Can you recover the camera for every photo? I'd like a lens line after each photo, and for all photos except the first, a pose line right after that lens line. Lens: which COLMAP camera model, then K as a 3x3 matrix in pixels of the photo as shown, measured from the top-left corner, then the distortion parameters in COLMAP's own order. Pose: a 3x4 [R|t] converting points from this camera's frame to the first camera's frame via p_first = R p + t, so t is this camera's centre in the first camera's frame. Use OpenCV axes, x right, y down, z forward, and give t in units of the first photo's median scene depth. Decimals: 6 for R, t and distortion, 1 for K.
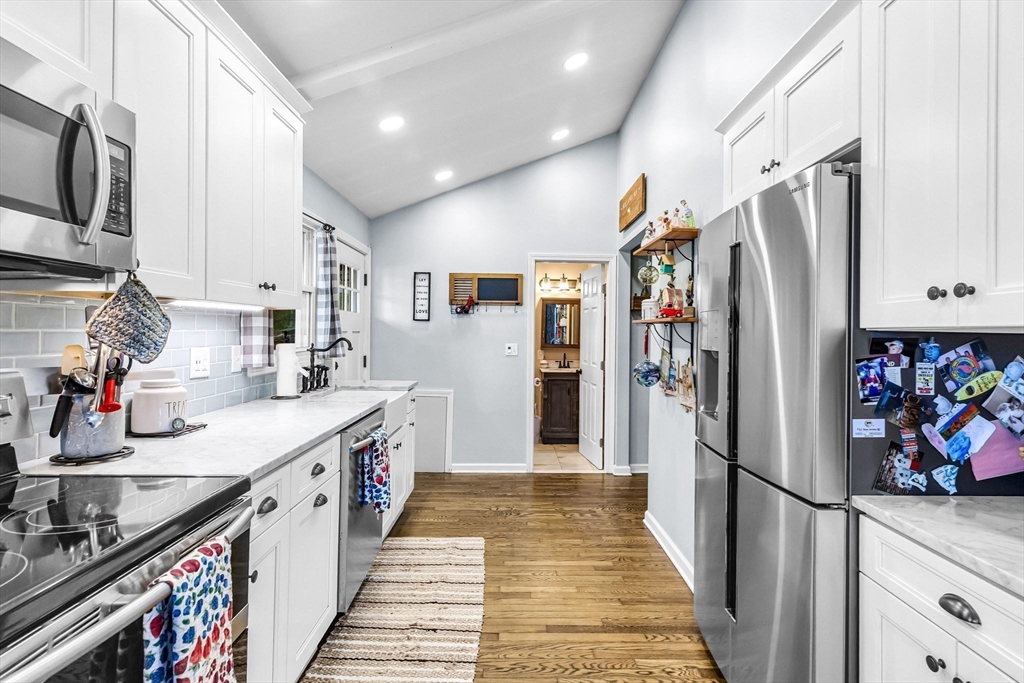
lens RADIAL K [[461.6, 0, 512.8], [0, 461.6, 332.7], [0, 0, 1]] dist [0.007676, -0.003362]
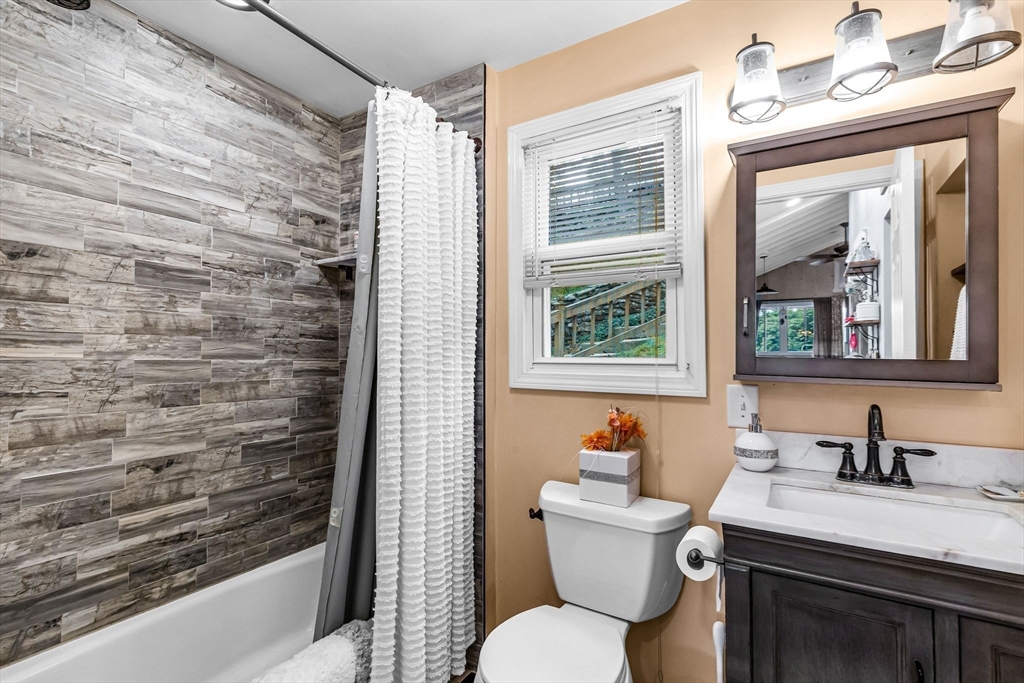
lens RADIAL K [[461.6, 0, 511.3], [0, 461.6, 344.2], [0, 0, 1]] dist [0.007676, -0.003362]
pose [[0.854259, -0.019383, -0.519485, 0.083821], [0.008406, 0.999689, -0.023478, 0.022592], [0.519779, 0.015690, 0.854157, 0.756384]]
